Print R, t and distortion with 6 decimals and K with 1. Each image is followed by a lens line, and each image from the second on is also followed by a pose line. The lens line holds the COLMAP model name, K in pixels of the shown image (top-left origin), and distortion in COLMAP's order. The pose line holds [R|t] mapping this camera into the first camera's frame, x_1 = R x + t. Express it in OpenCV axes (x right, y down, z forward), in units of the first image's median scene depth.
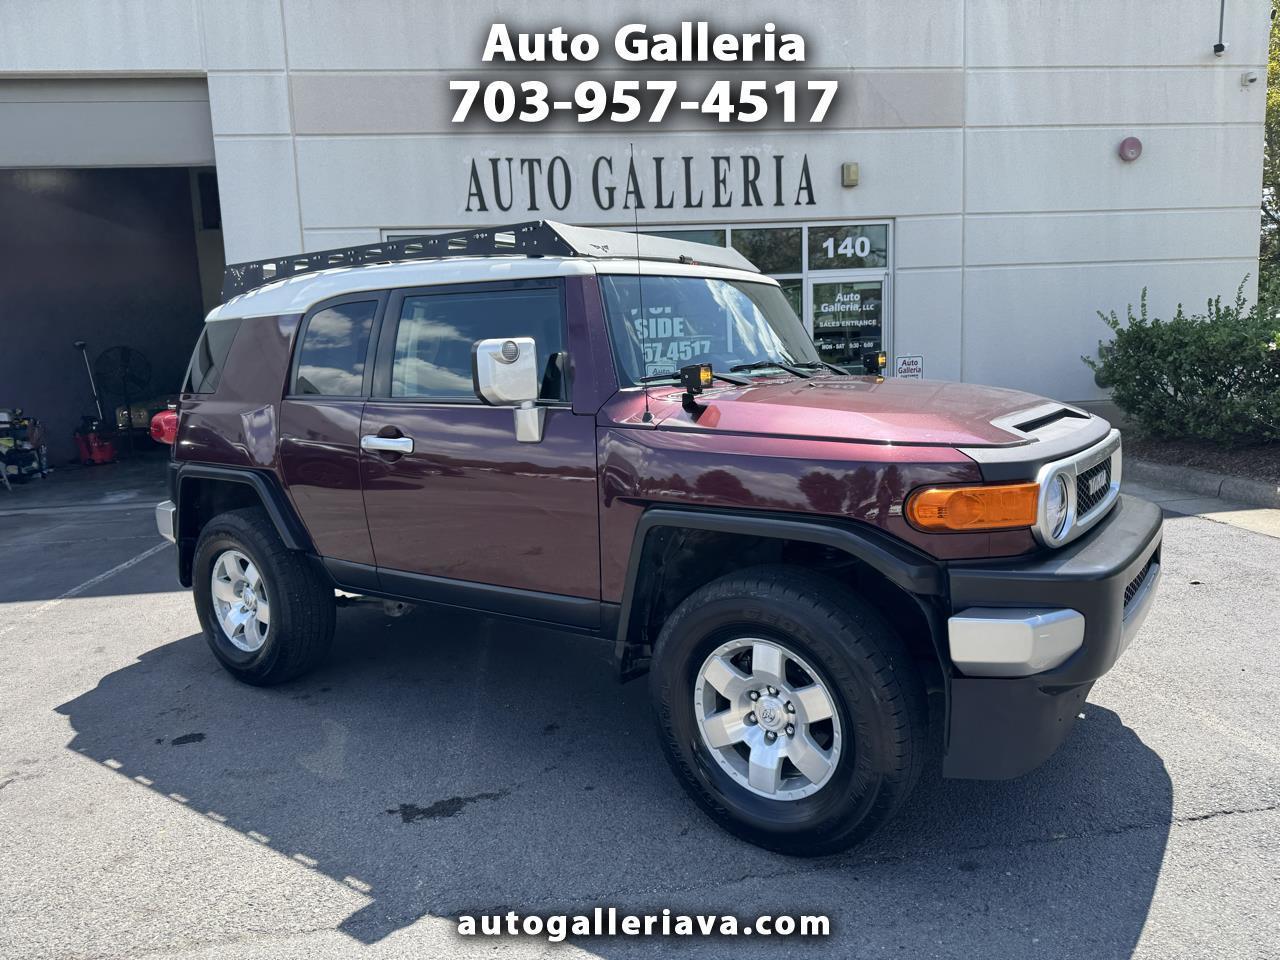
lens RADIAL K [[904.1, 0, 651.6], [0, 904.1, 483.4], [0, 0, 1]] dist [0.026434, -0.032663]
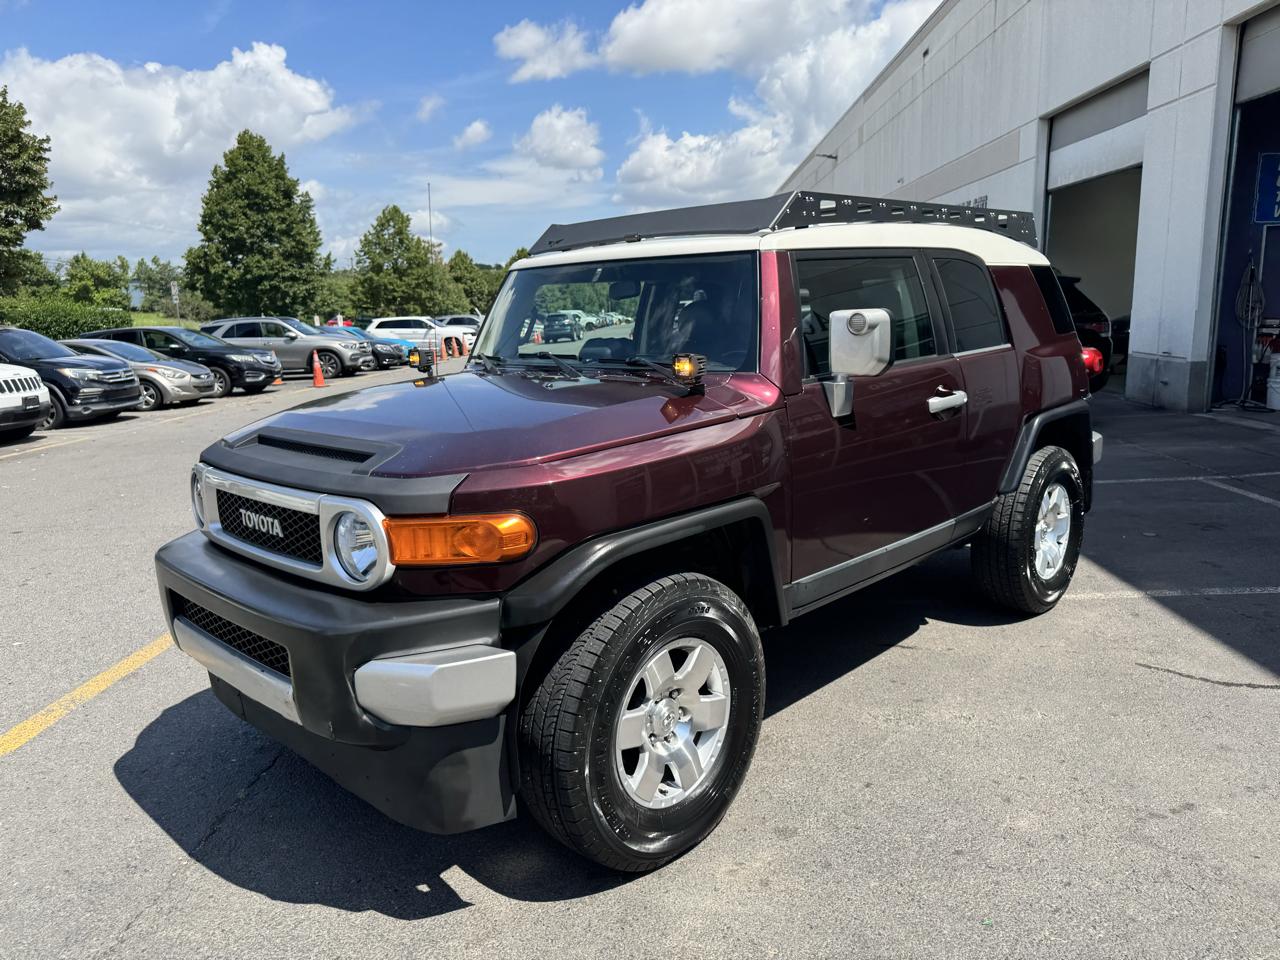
lens RADIAL K [[907.6, 0, 652.7], [0, 907.6, 483.7], [0, 0, 1]] dist [0.015920, -0.019453]
pose [[-0.142099, 0.234526, -0.961668, 0.404575], [-0.102994, 0.962750, 0.250009, -0.094805], [0.984480, 0.134572, -0.112651, 0.462253]]
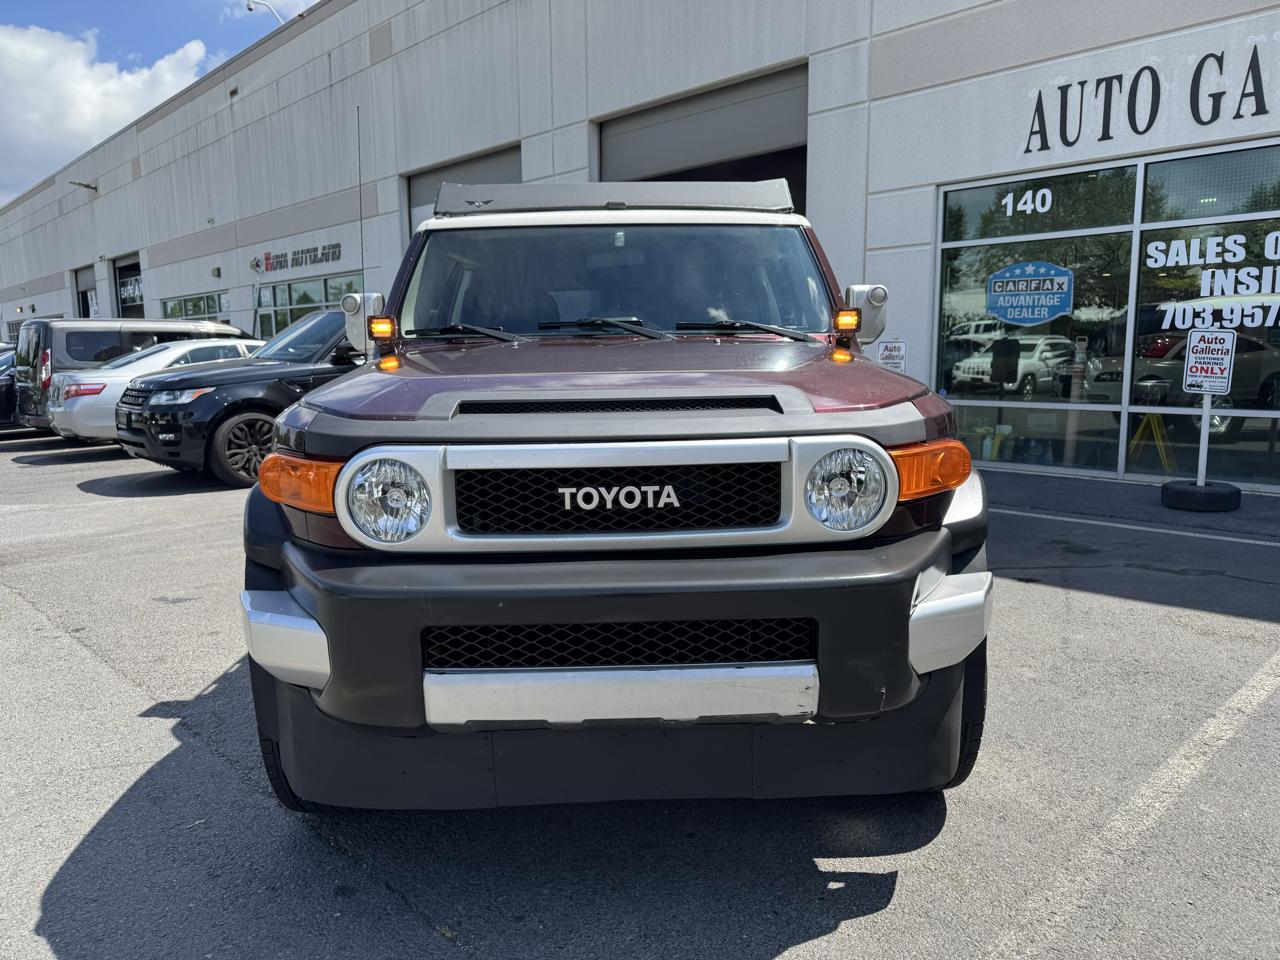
lens RADIAL K [[907.6, 0, 641.8], [0, 907.6, 487.6], [0, 0, 1]] dist [0.015920, -0.019453]
pose [[0.600894, 0.152078, -0.784728, 0.322663], [-0.120824, 0.987735, 0.098901, -0.024314], [0.790144, 0.035385, 0.611899, 0.188199]]
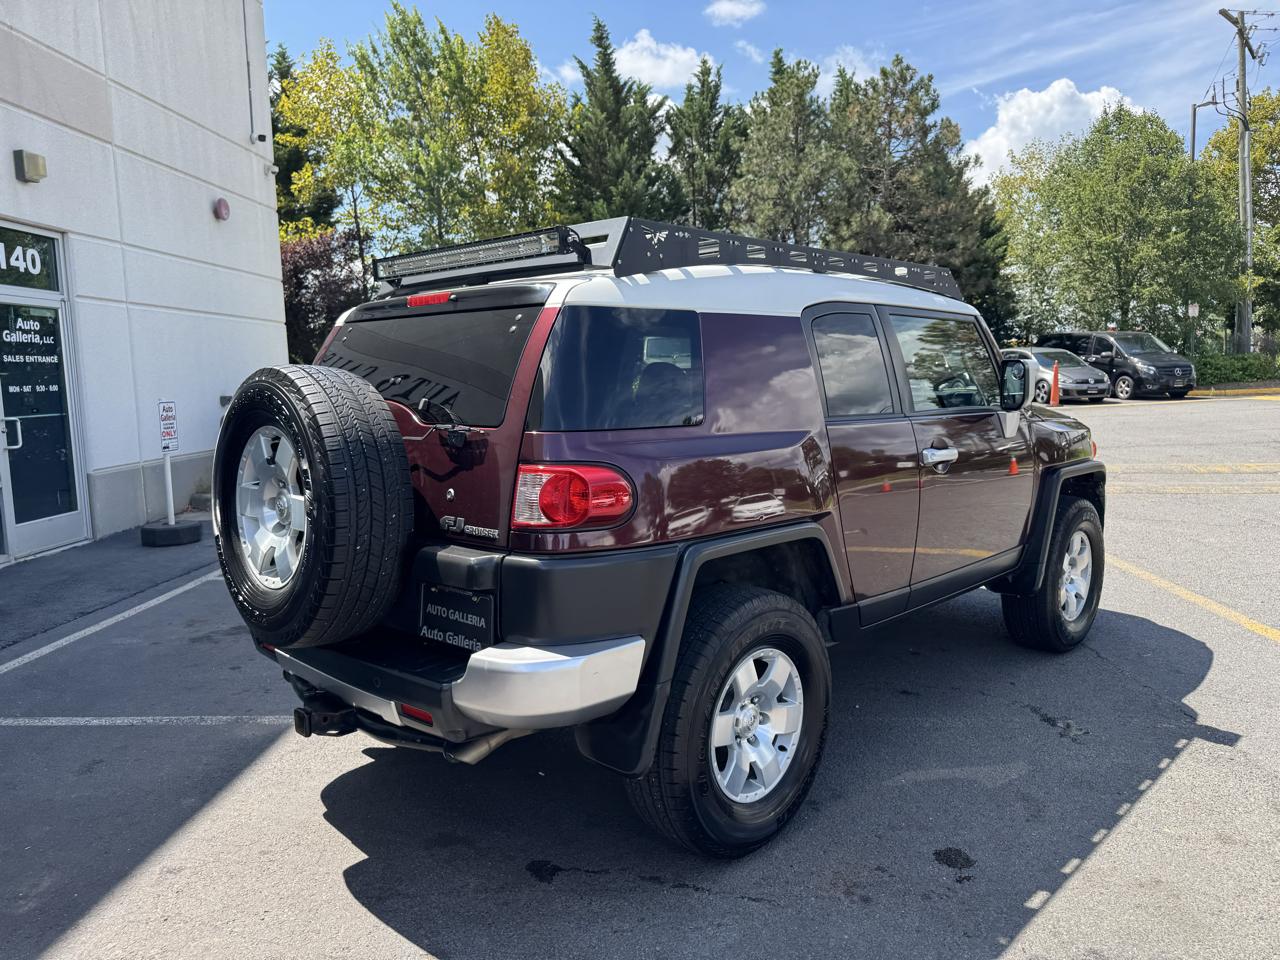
lens RADIAL K [[907.6, 0, 651.8], [0, 907.6, 479.9], [0, 0, 1]] dist [0.015920, -0.019453]
pose [[0.147305, -0.078150, 0.985999, -0.514616], [0.151640, 0.986873, 0.055564, -0.046435], [-0.977398, 0.141332, 0.157221, 0.435574]]
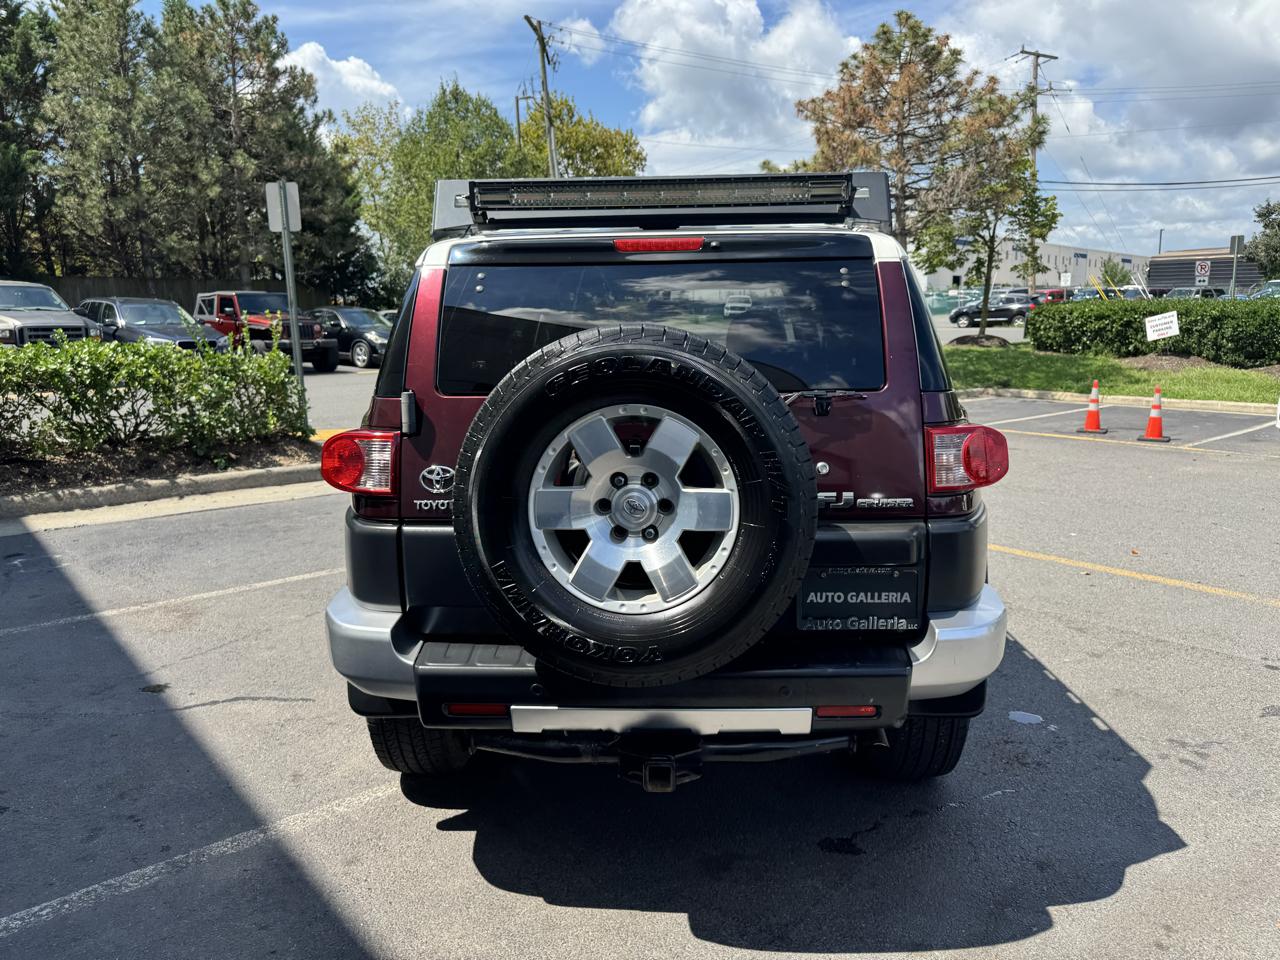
lens RADIAL K [[907.6, 0, 644.7], [0, 907.6, 478.7], [0, 0, 1]] dist [0.015920, -0.019453]
pose [[-0.550002, -0.093833, 0.829875, -0.430094], [0.155061, 0.964918, 0.211870, -0.094161], [-0.820642, 0.245210, -0.516157, 0.712592]]
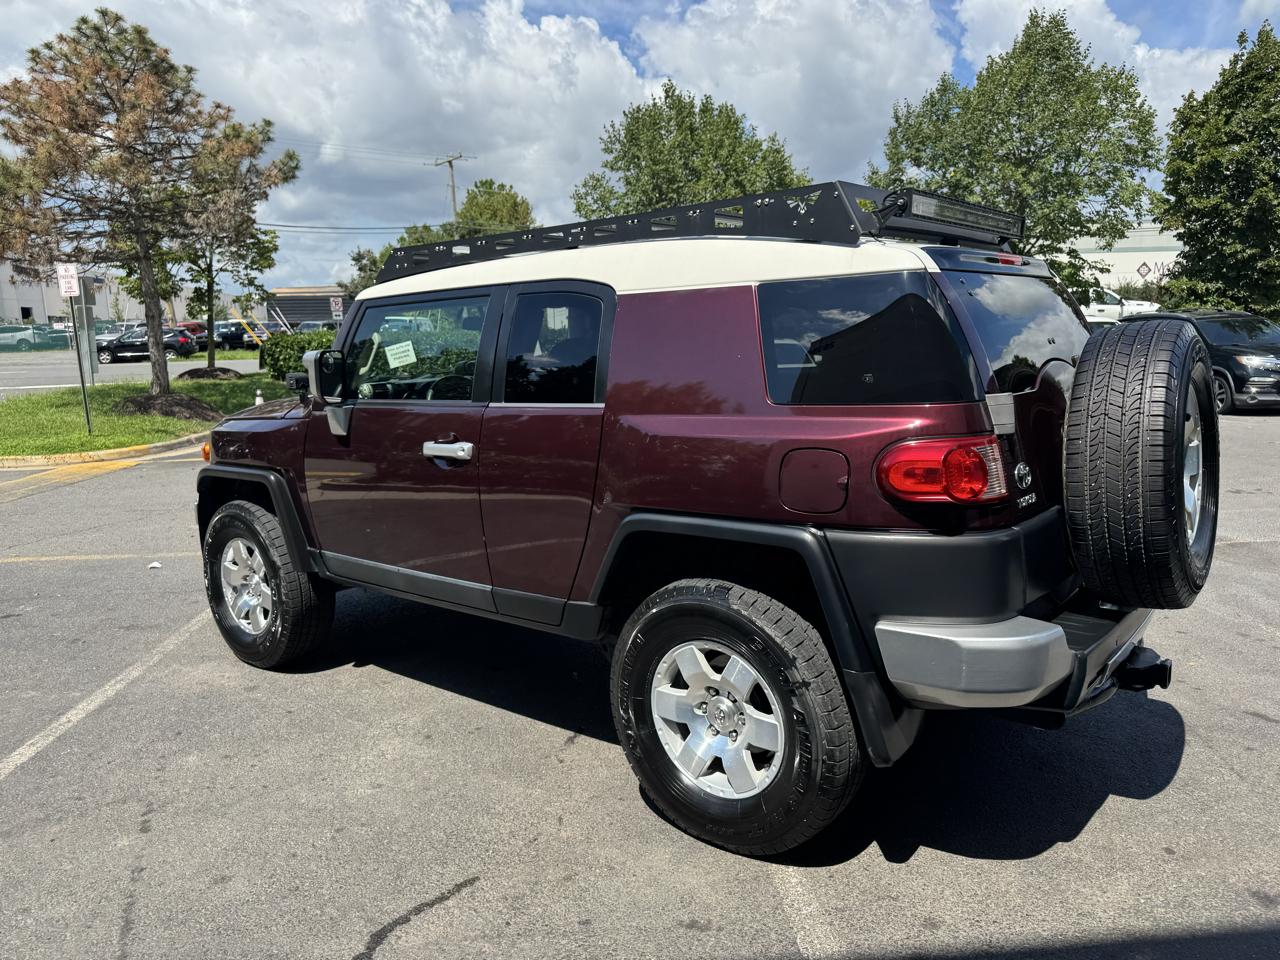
lens RADIAL K [[907.6, 0, 647.5], [0, 907.6, 473.4], [0, 0, 1]] dist [0.015920, -0.019453]
pose [[-0.995944, 0.065914, 0.061247, -0.093486], [0.080881, 0.954077, 0.288437, -0.134354], [-0.039422, 0.292221, -0.955538, 0.884022]]
